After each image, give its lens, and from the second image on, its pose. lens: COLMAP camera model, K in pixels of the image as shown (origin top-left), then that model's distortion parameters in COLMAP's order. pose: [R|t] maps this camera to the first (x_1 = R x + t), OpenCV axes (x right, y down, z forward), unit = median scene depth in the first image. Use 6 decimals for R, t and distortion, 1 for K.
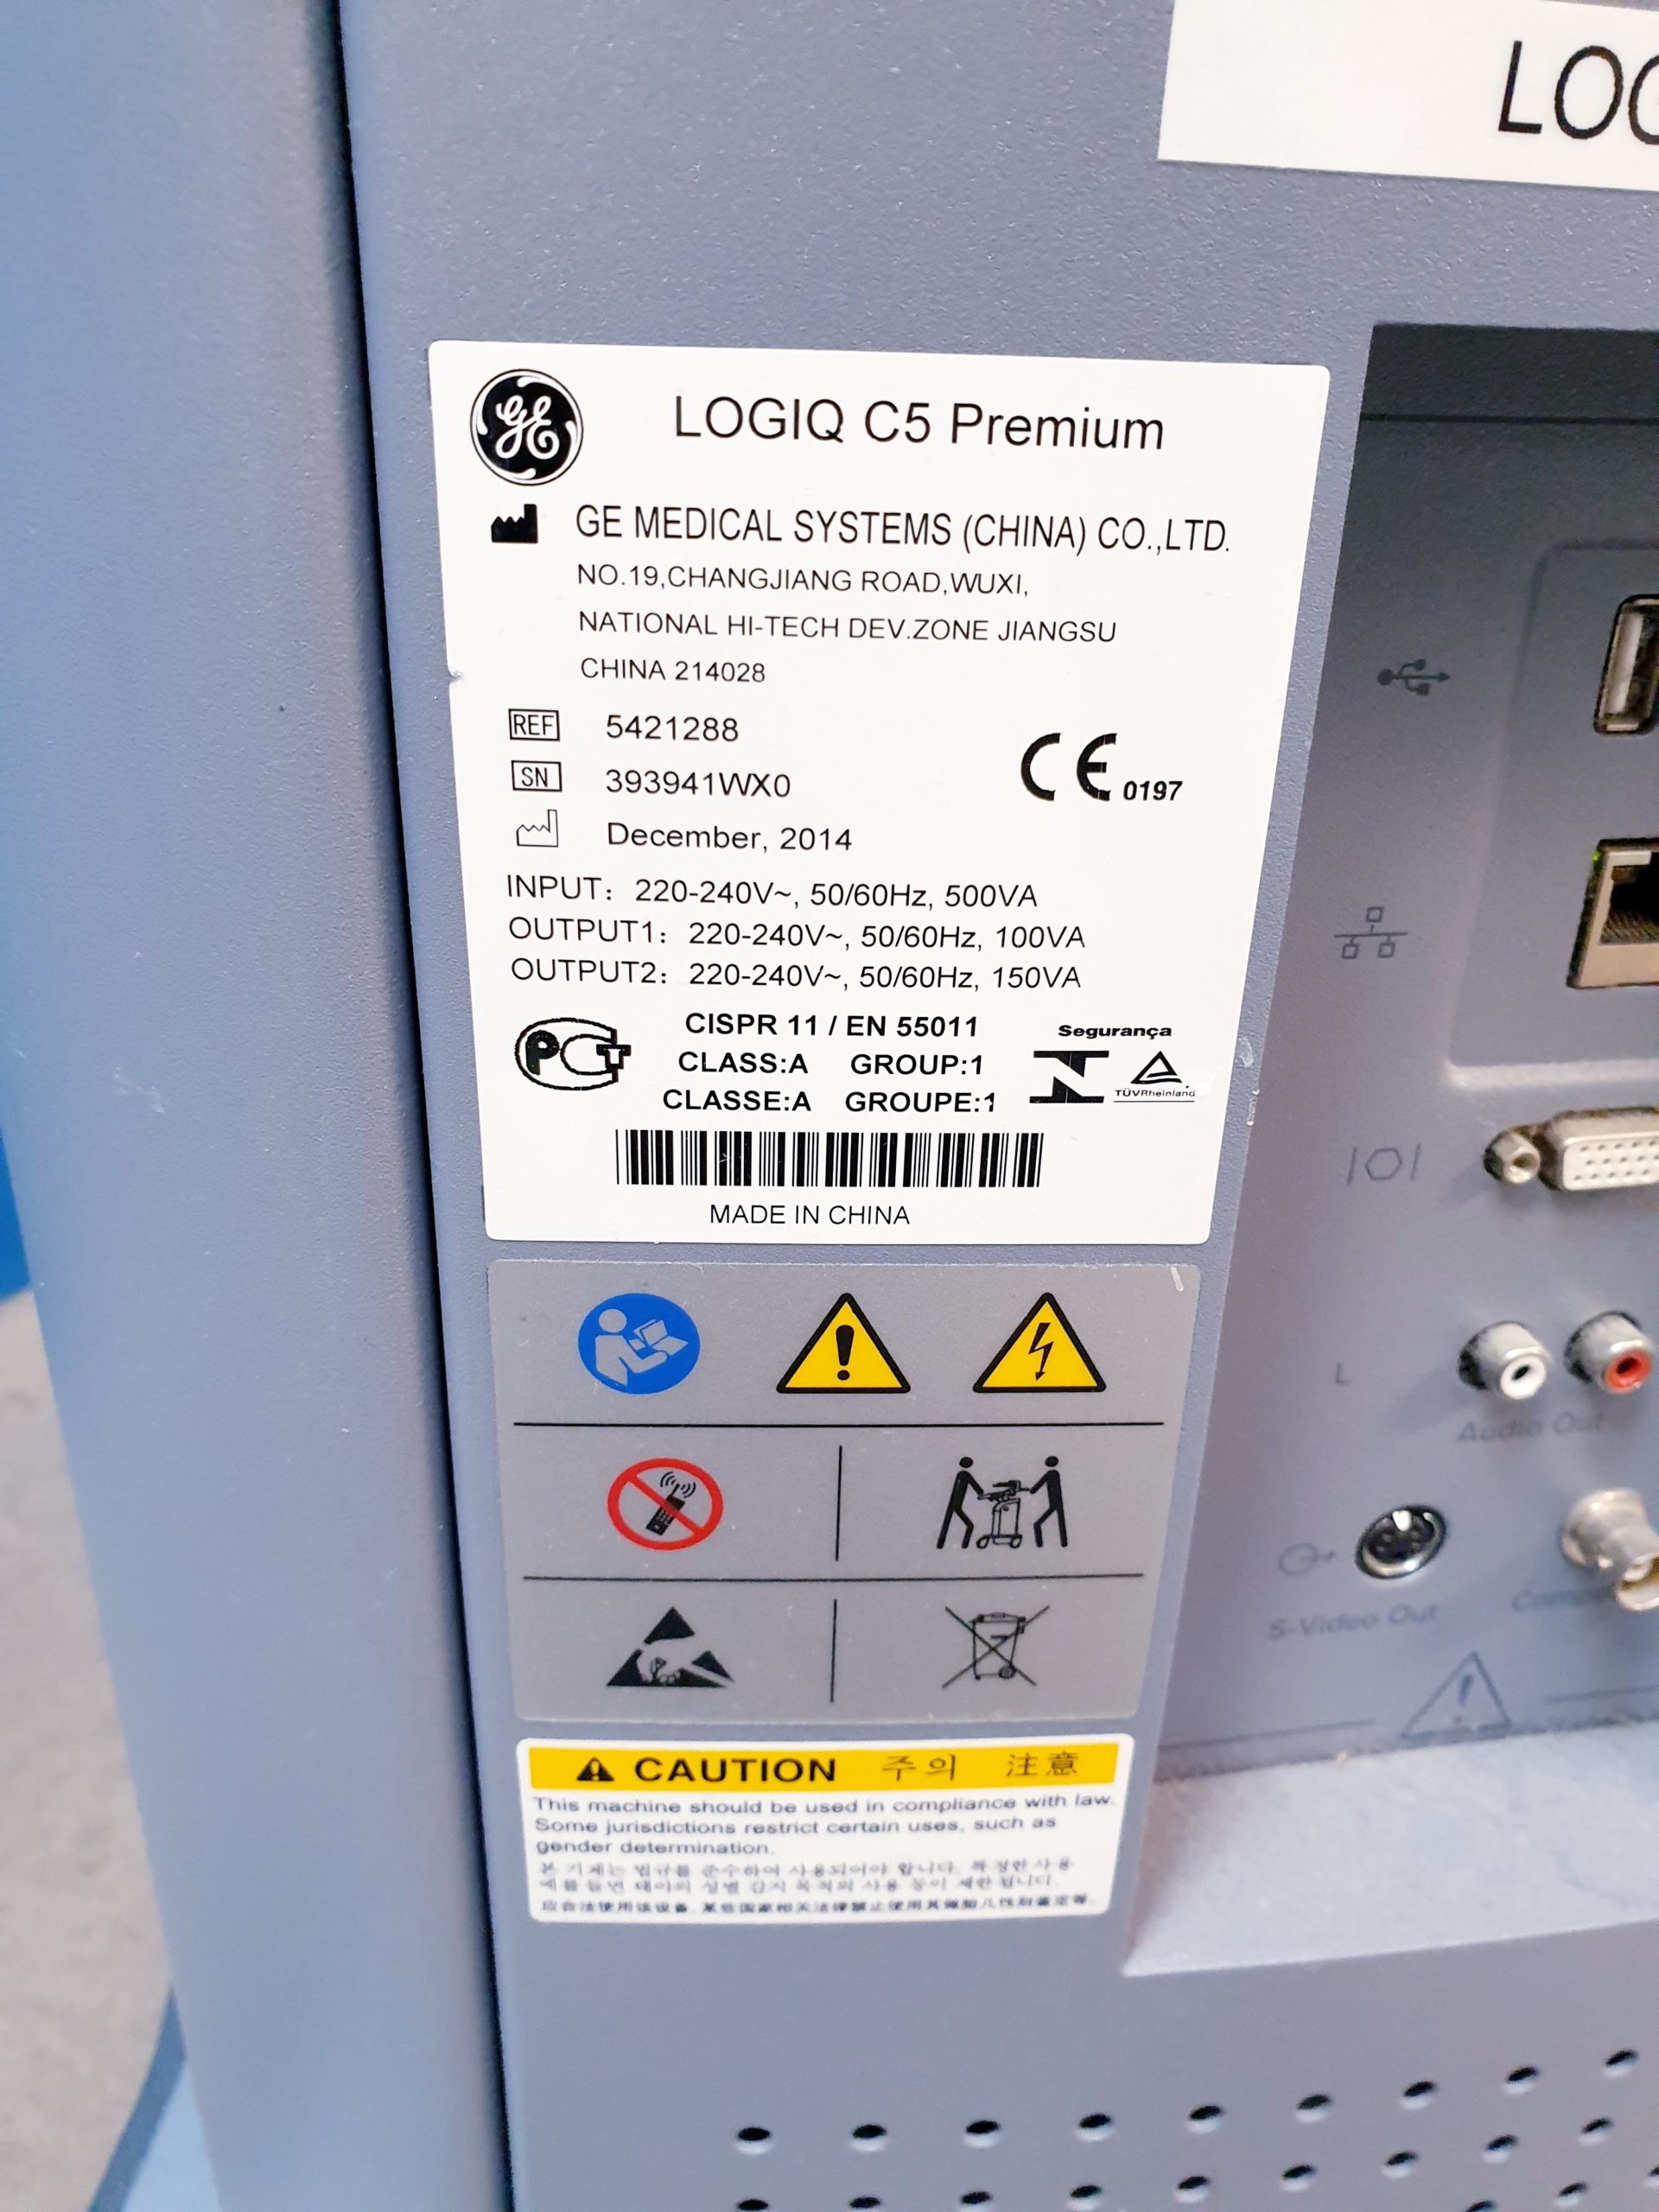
lens RADIAL K [[1687.6, 0, 829.5], [0, 1687.6, 1106.0], [0, 0, 1]] dist [0.049203, -0.061969]
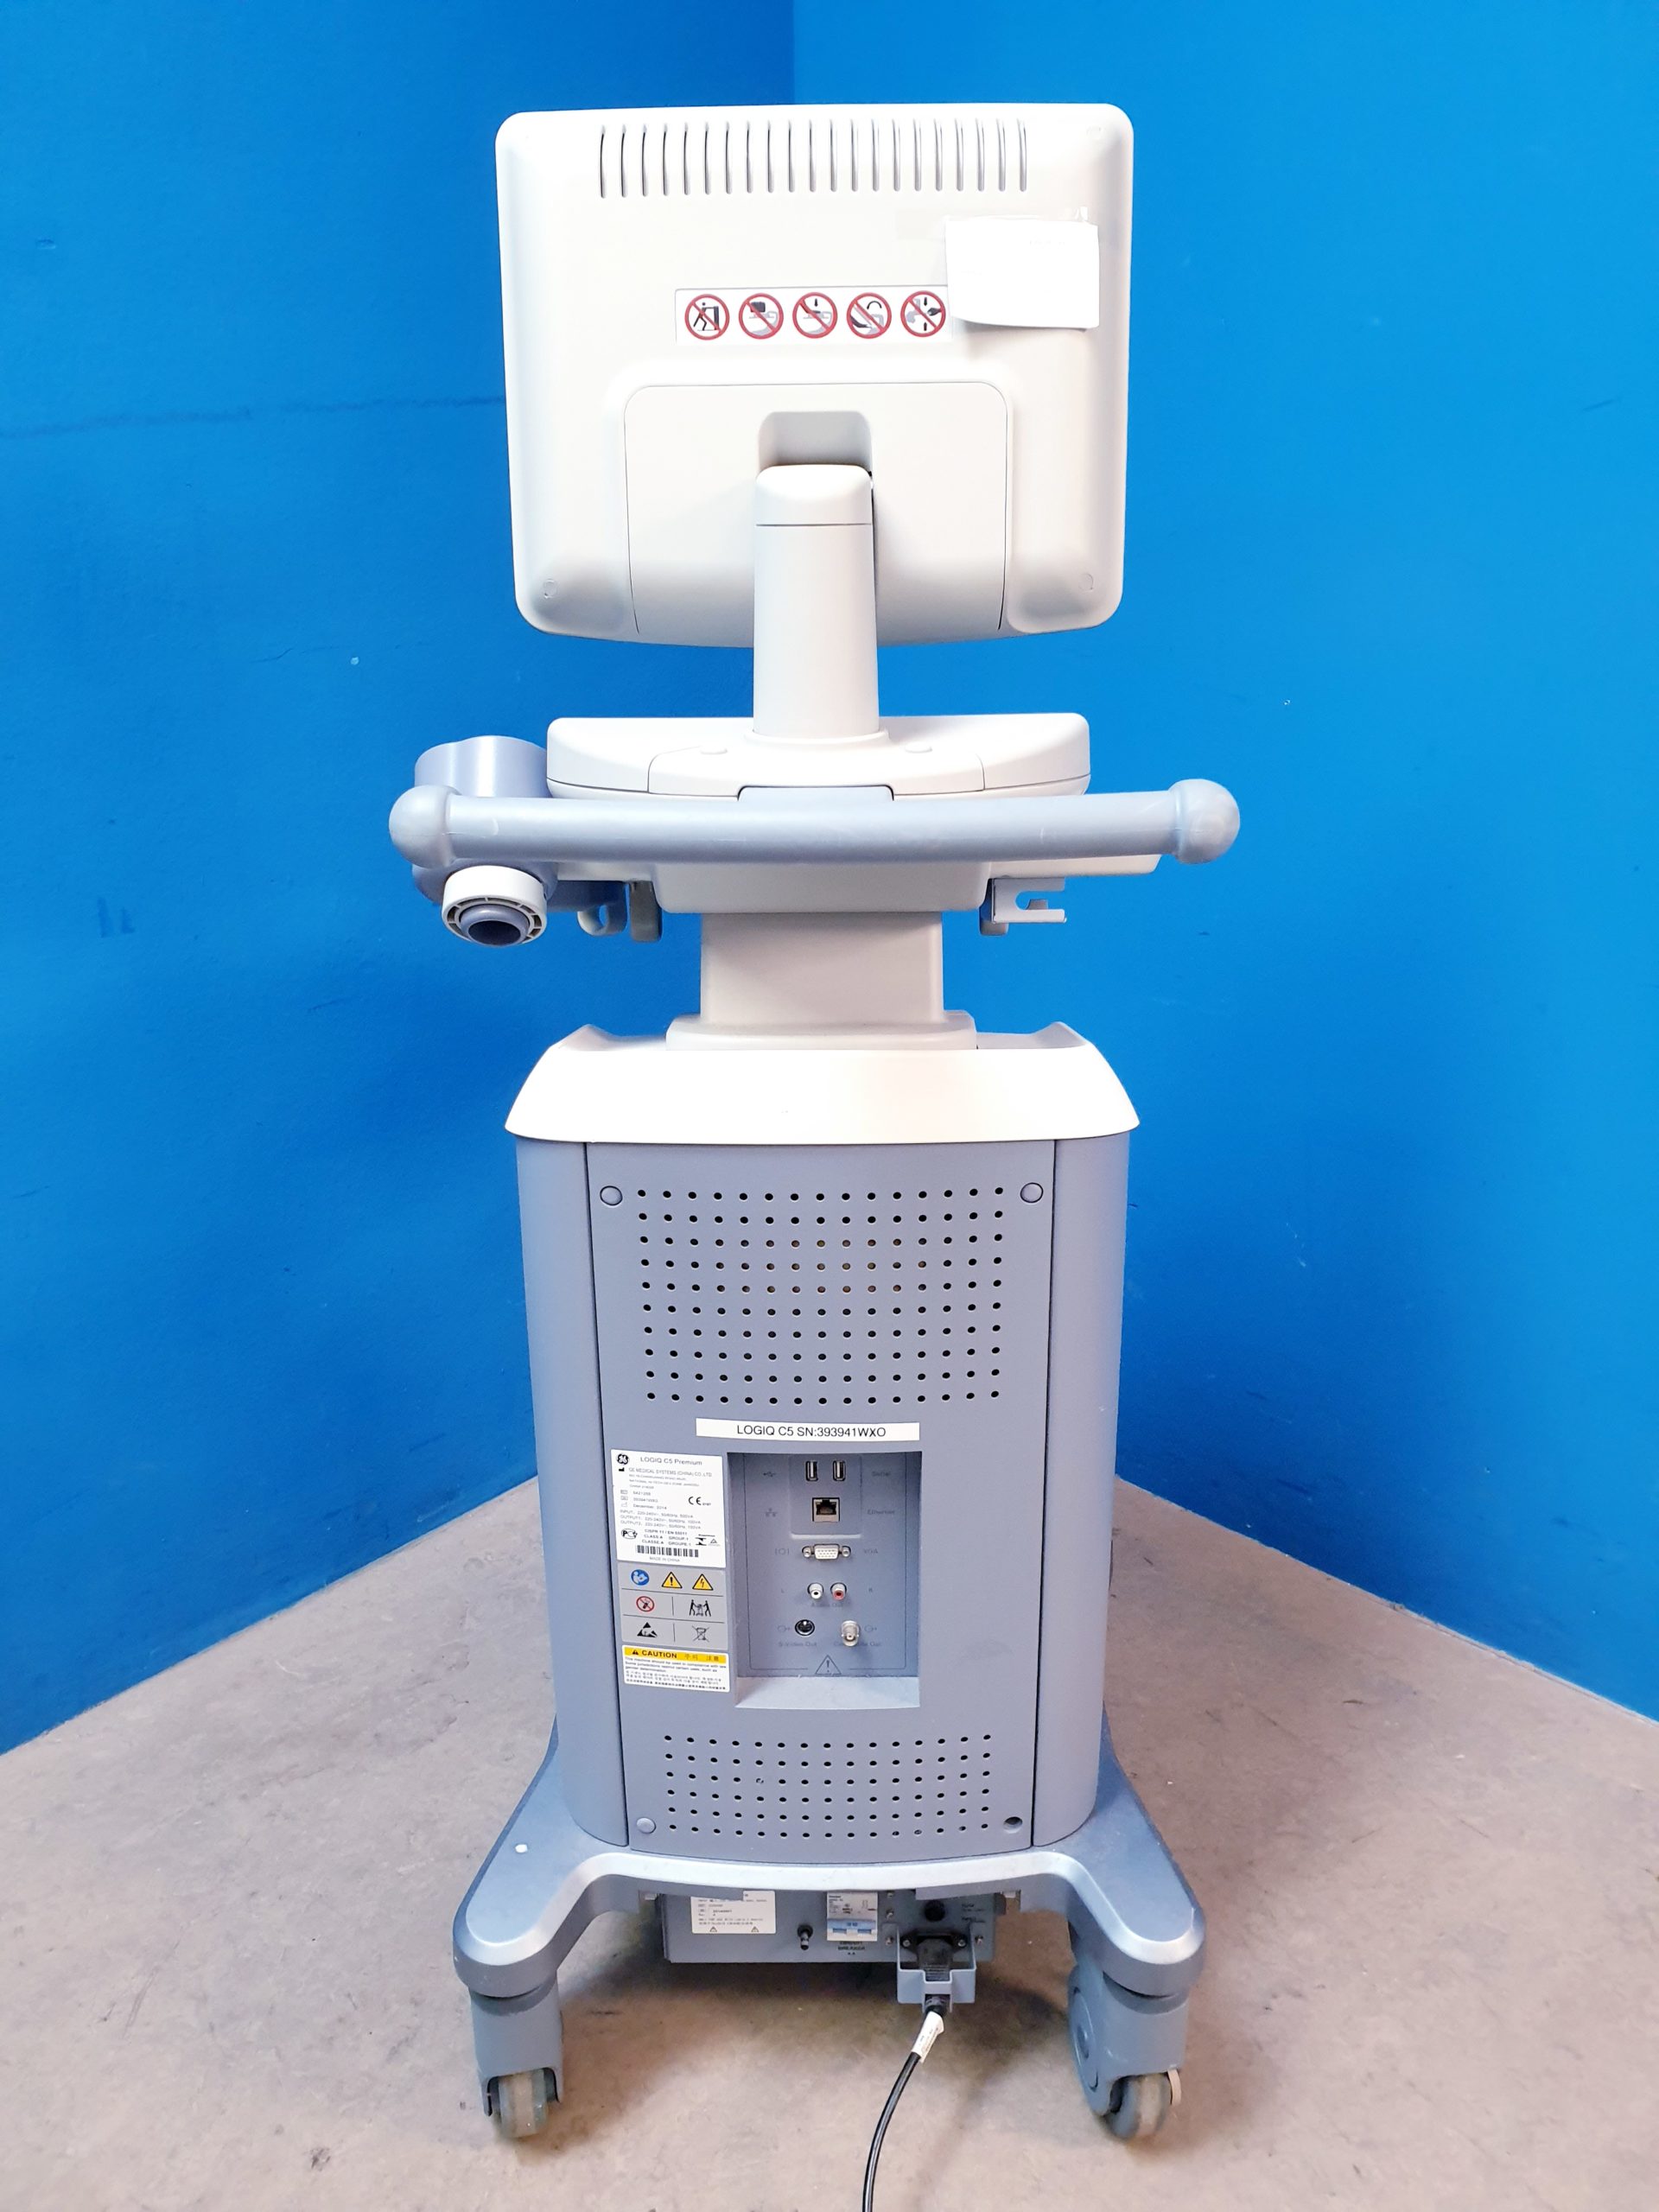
lens RADIAL K [[1684.7, 0, 812.7], [0, 1684.7, 1082.1], [0, 0, 1]] dist [0.001183, 0.052820]
pose [[0.981399, 0.016432, -0.191272, 1.754866], [-0.039828, 0.992080, -0.119125, -1.005877], [0.187800, 0.124527, 0.974281, -5.442593]]
